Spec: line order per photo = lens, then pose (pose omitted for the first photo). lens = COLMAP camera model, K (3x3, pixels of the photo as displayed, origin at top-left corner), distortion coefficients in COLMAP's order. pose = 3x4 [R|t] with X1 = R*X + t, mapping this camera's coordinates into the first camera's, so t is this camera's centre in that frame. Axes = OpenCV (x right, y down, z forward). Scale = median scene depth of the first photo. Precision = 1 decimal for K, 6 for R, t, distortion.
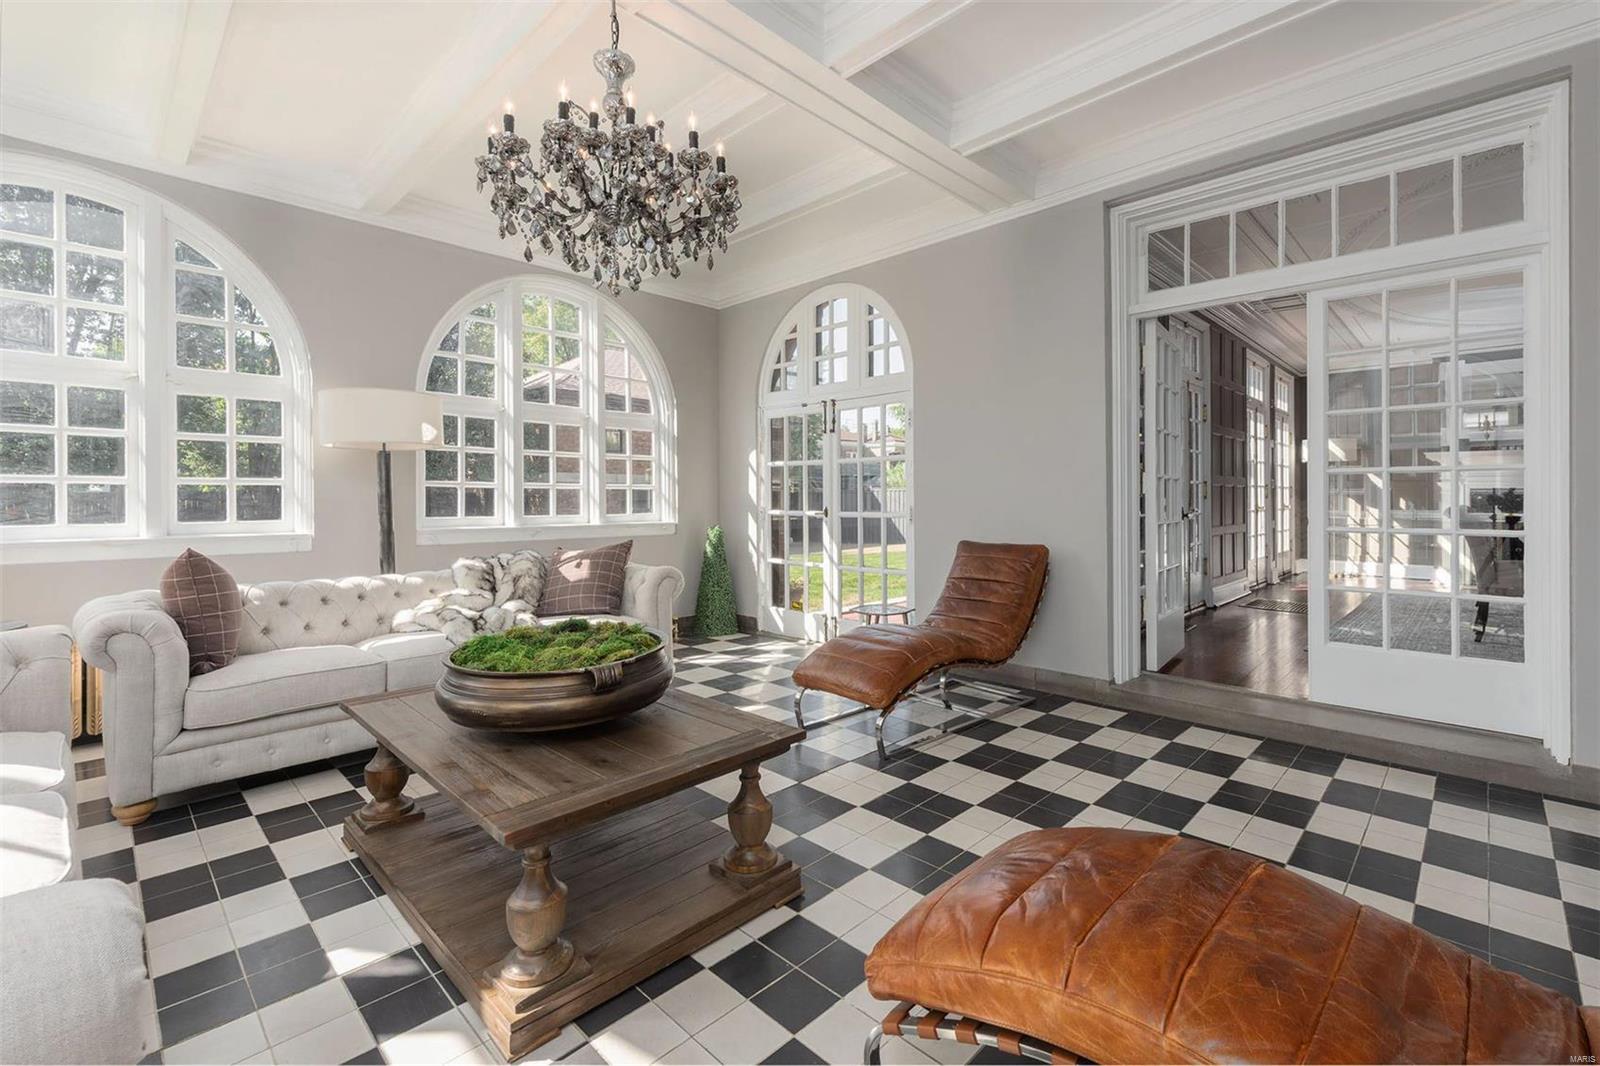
lens RADIAL K [[697.9, 0, 800.0], [0, 697.9, 533.0], [0, 0, 1]] dist [-0.023696, -0.000216]
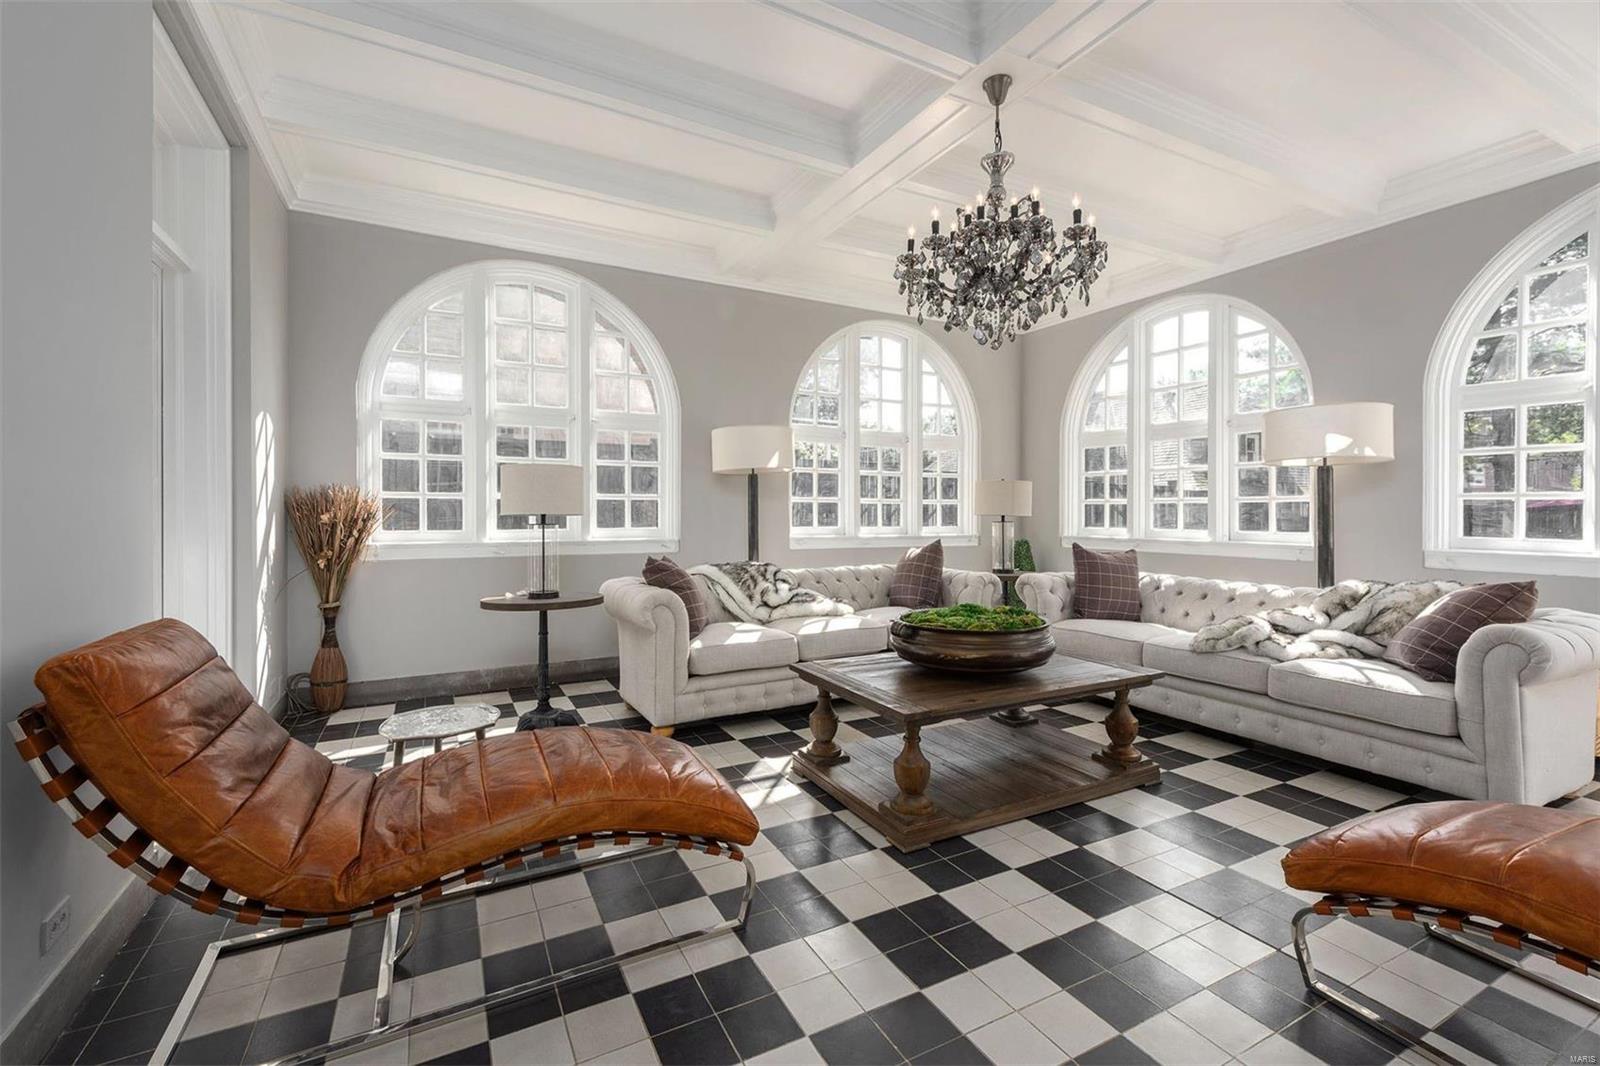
lens RADIAL K [[682.4, 0, 795.8], [0, 682.4, 515.5], [0, 0, 1]] dist [0.021265, 0.000080]
pose [[0.954232, 0.007422, -0.298975, -0.211567], [-0.021430, 0.998819, -0.043603, 0.012973], [0.298298, 0.048015, 0.953264, -0.216894]]
